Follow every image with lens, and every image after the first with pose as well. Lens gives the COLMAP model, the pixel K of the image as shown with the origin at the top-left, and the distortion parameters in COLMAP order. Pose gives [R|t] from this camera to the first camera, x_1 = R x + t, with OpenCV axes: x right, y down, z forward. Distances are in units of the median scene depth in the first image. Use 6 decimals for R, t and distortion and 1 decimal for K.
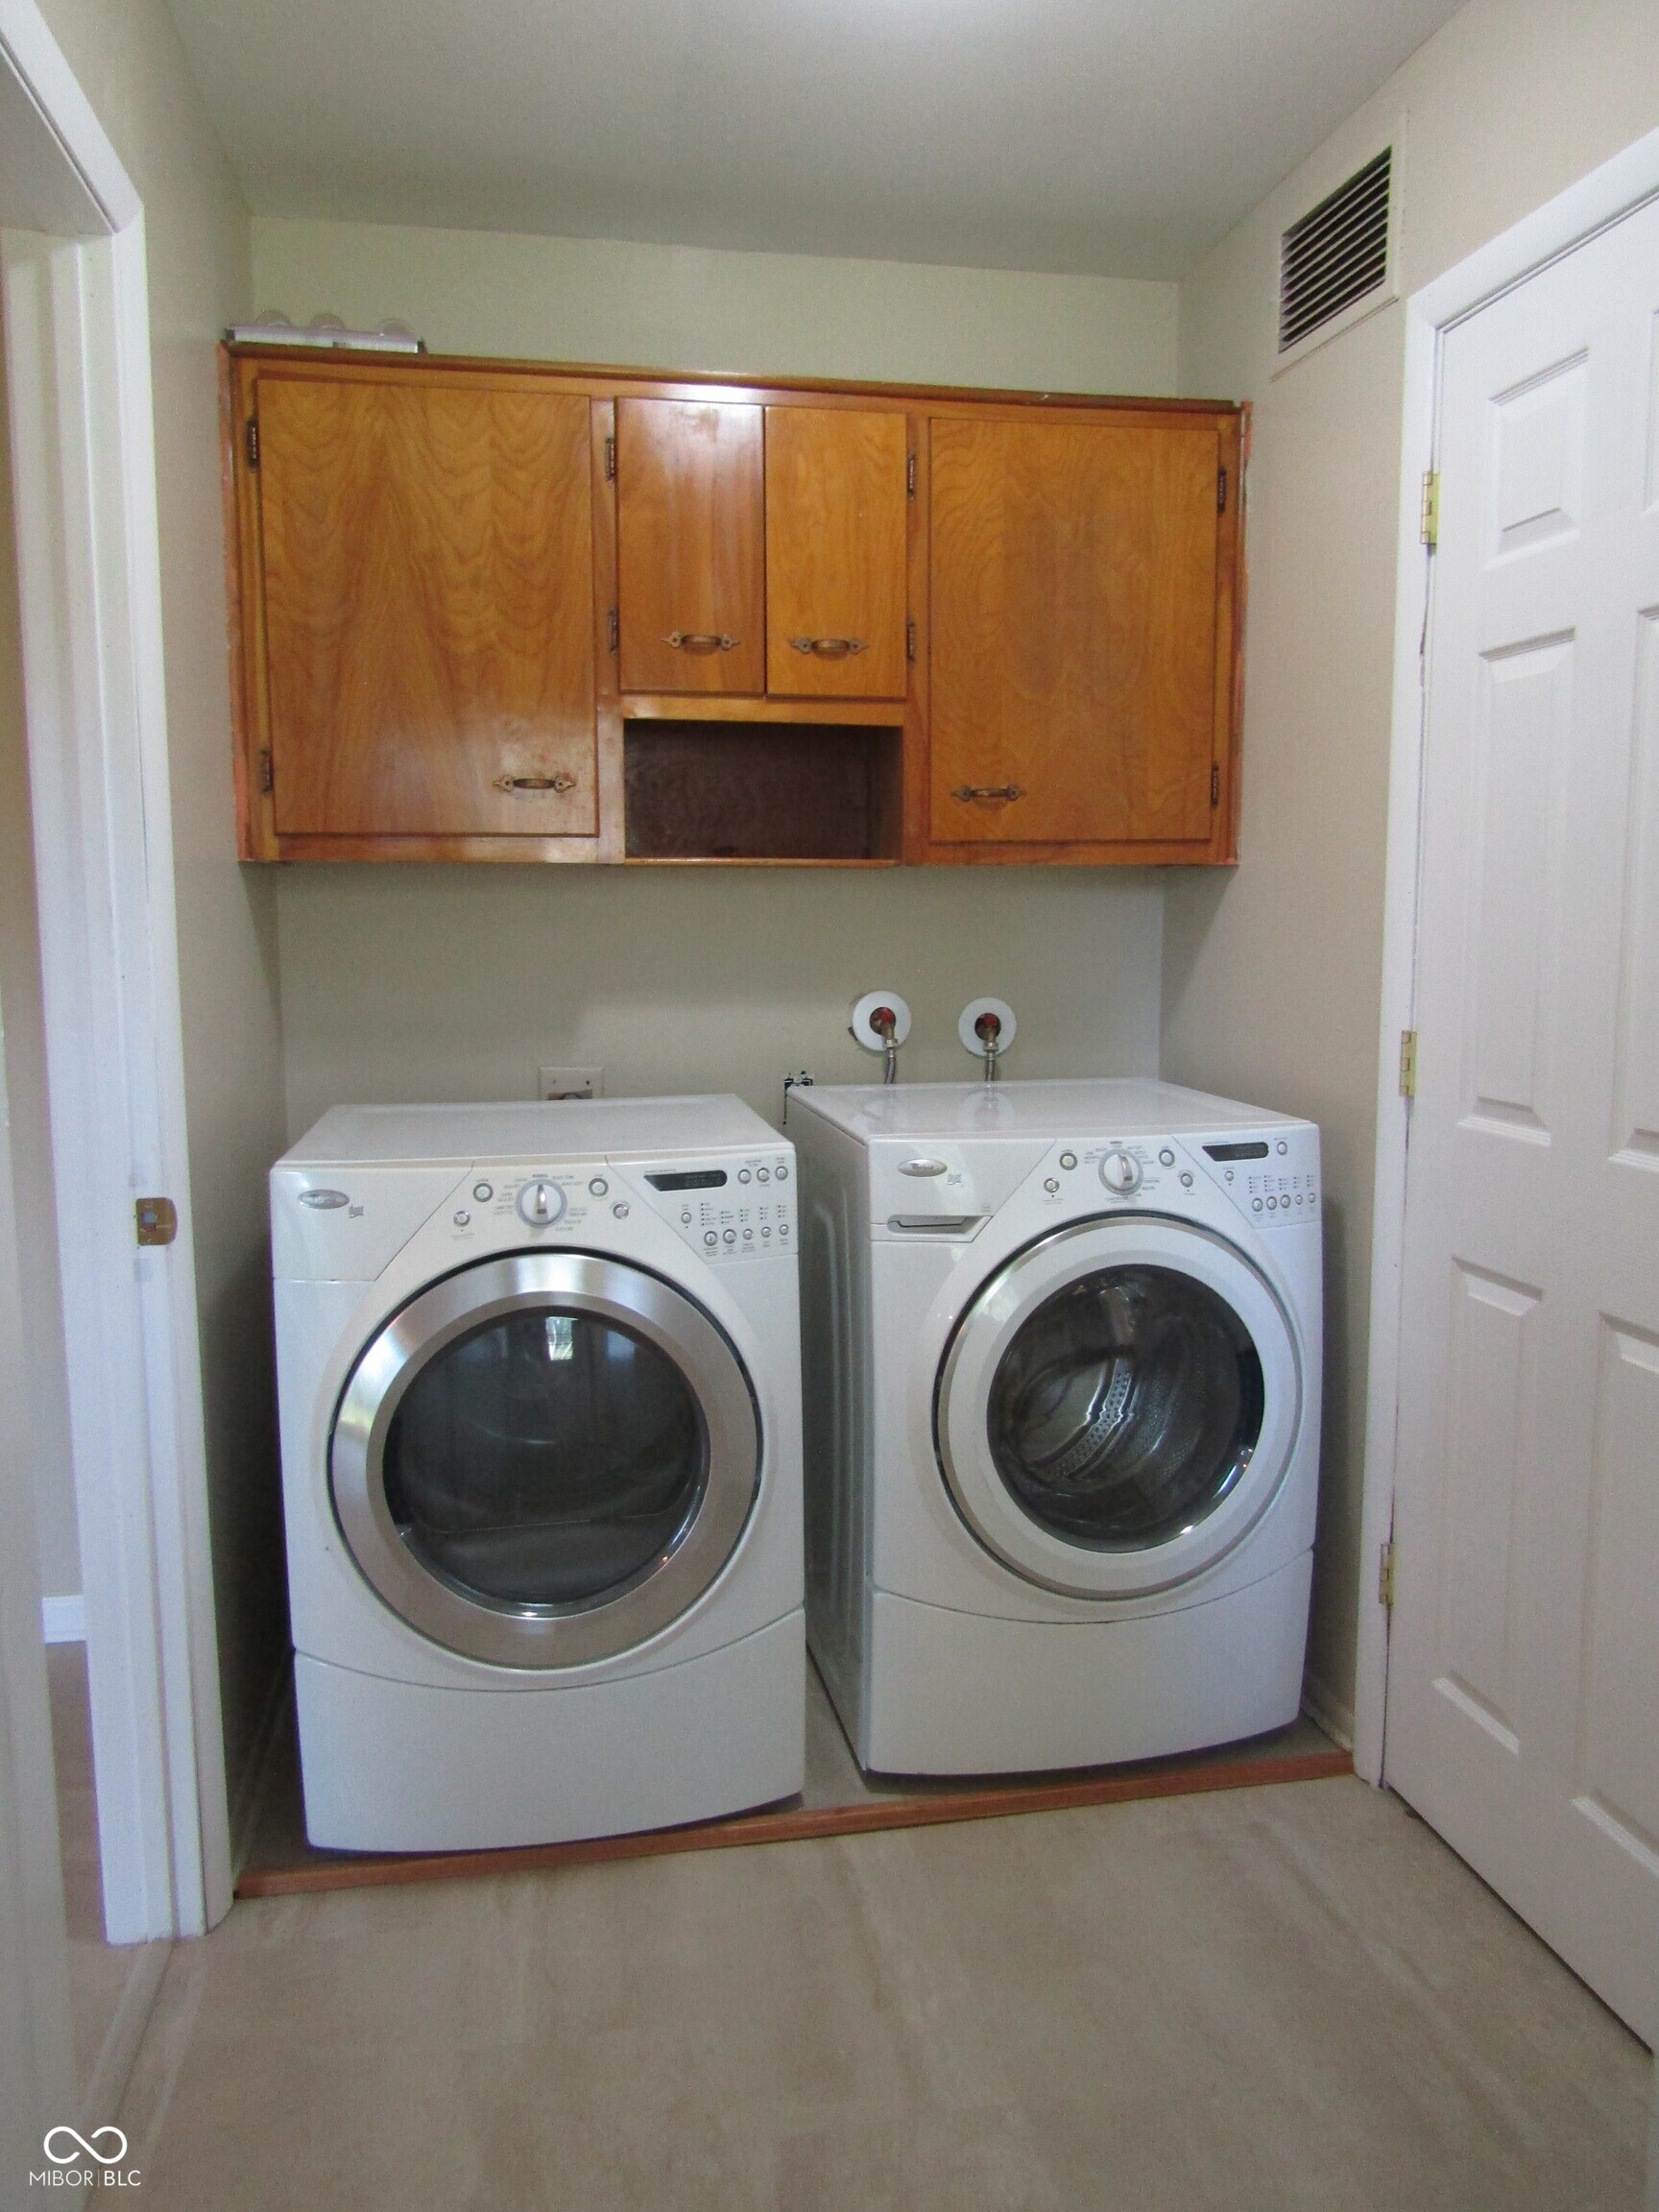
lens RADIAL K [[1568.0, 0, 867.1], [0, 1568.0, 1104.6], [0, 0, 1]] dist [0.011328, -0.059578]
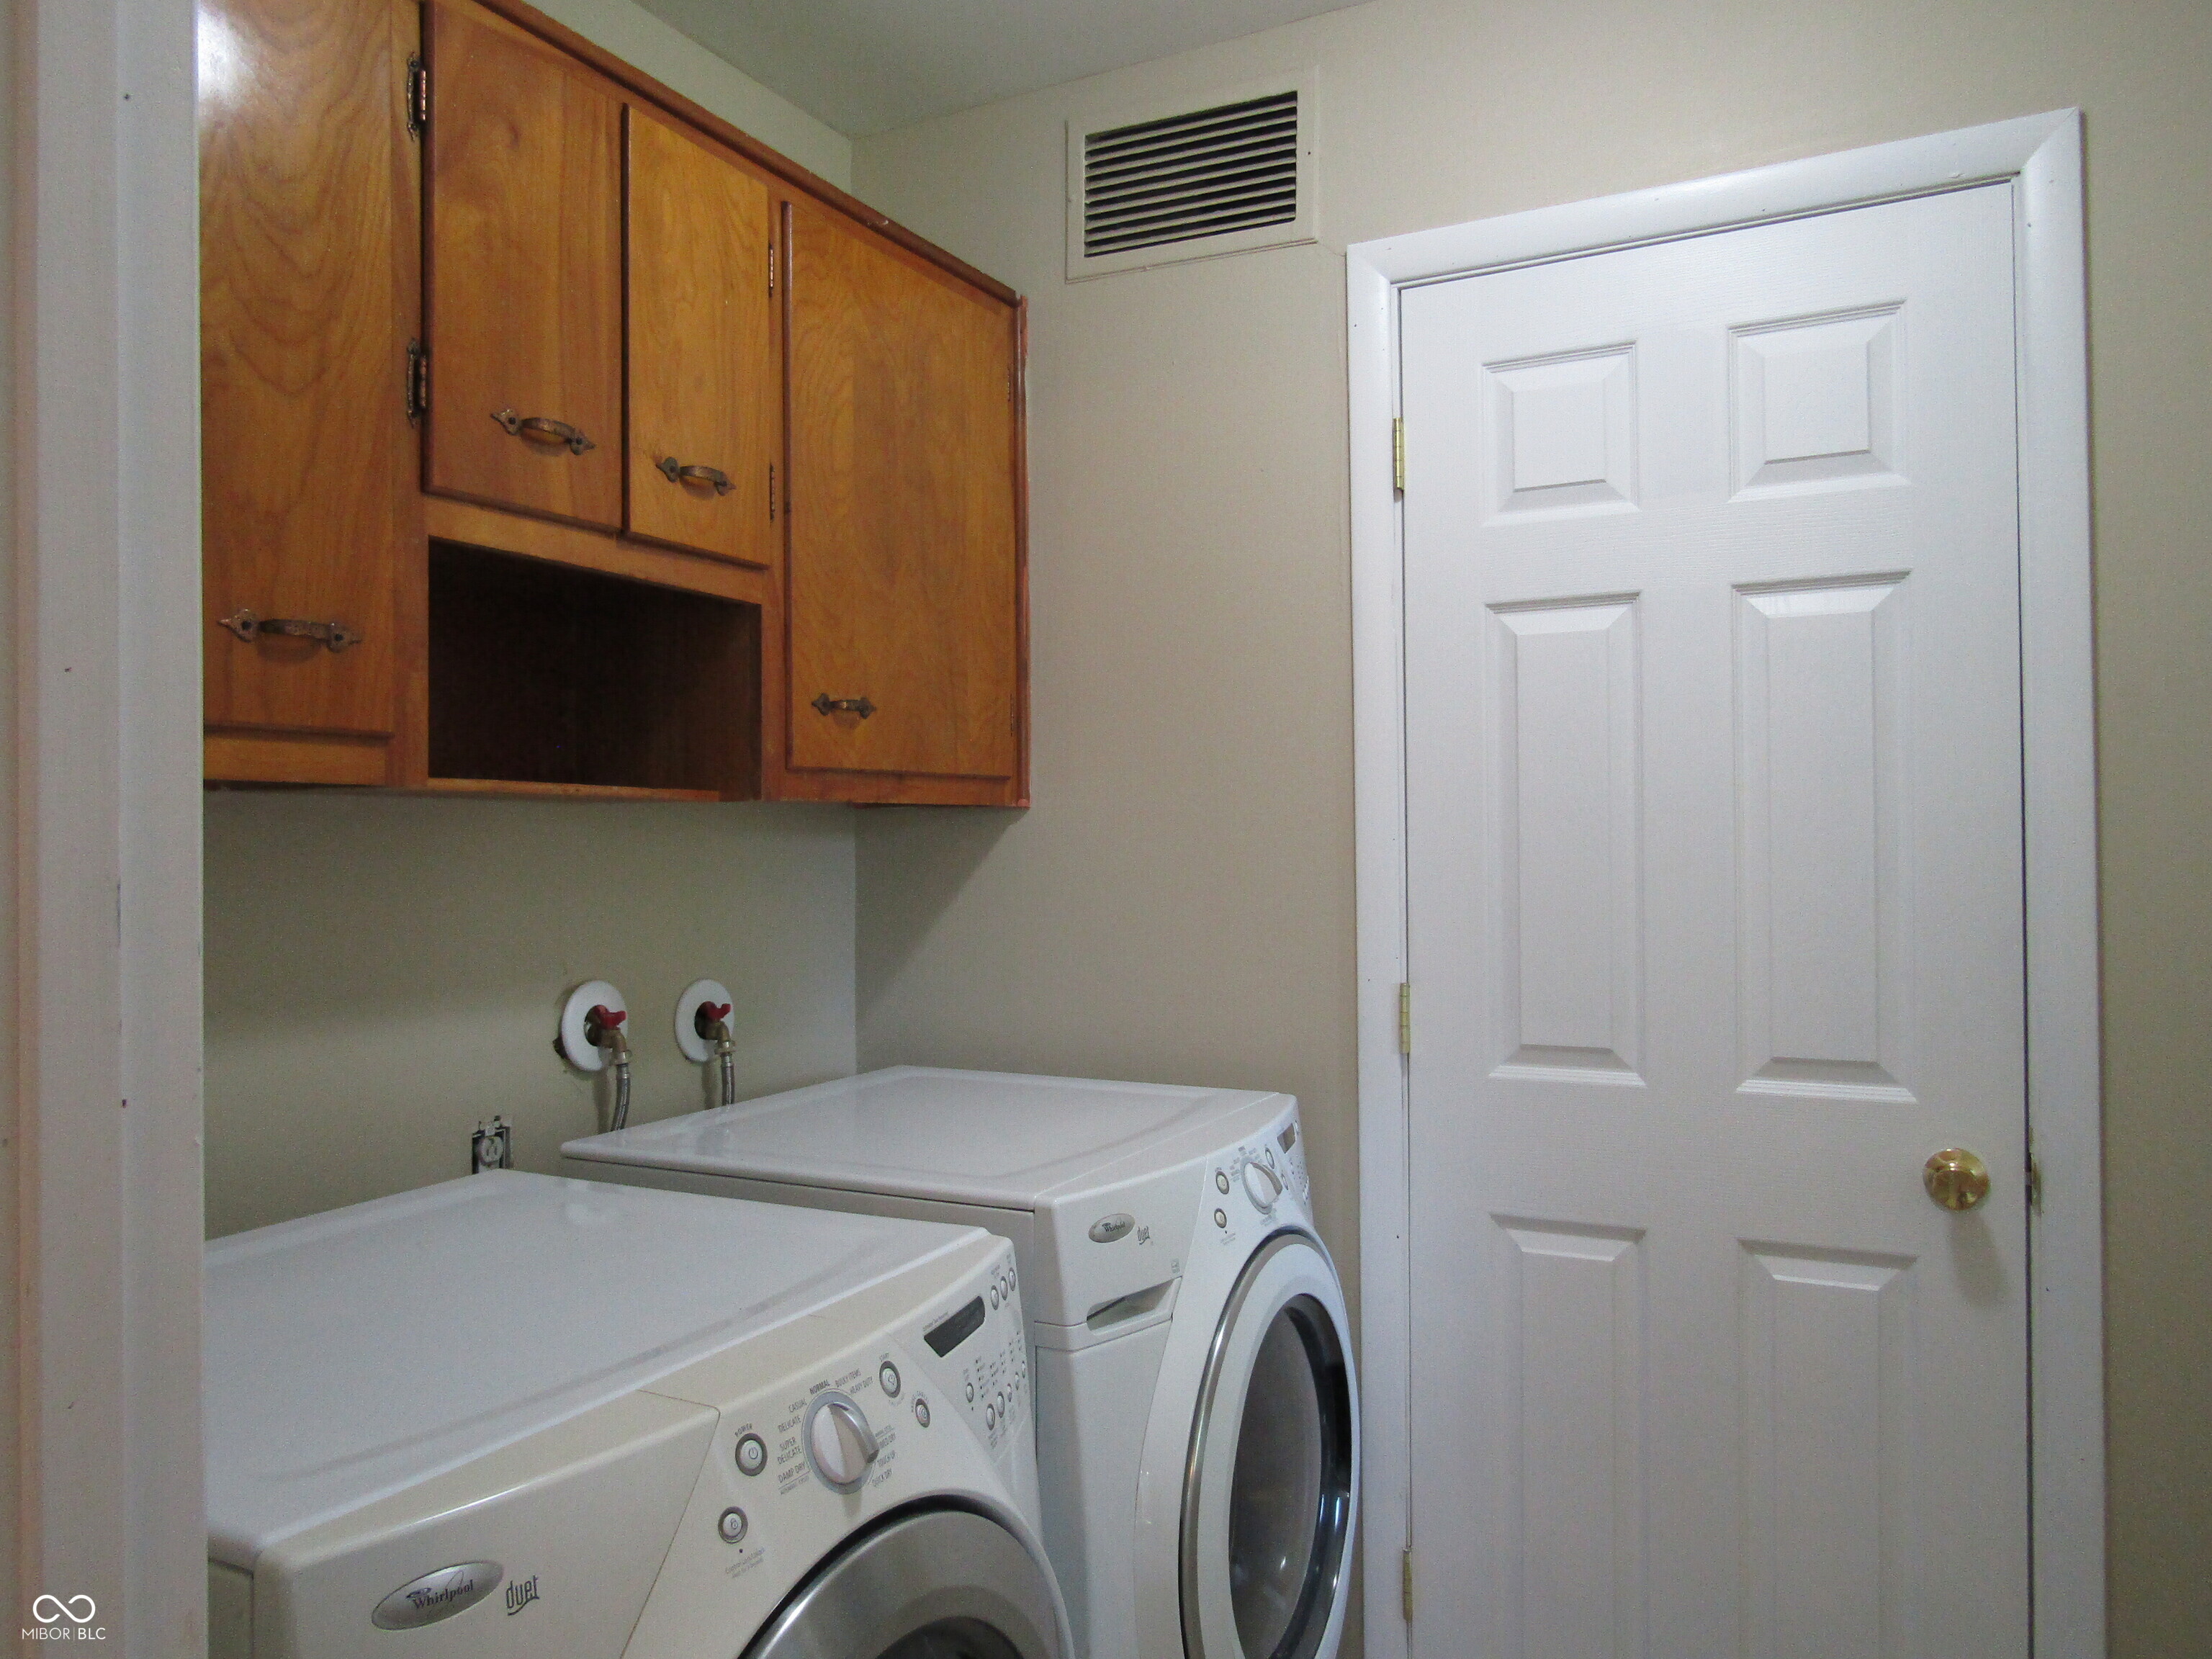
lens RADIAL K [[1542.7, 0, 1114.3], [0, 1542.7, 835.9], [0, 0, 1]] dist [-0.010501, -0.005292]
pose [[0.630675, 0.003751, 0.776038, -0.427148], [0.102713, 0.990788, -0.088262, -0.061931], [-0.769220, 0.135374, 0.624479, 0.469579]]
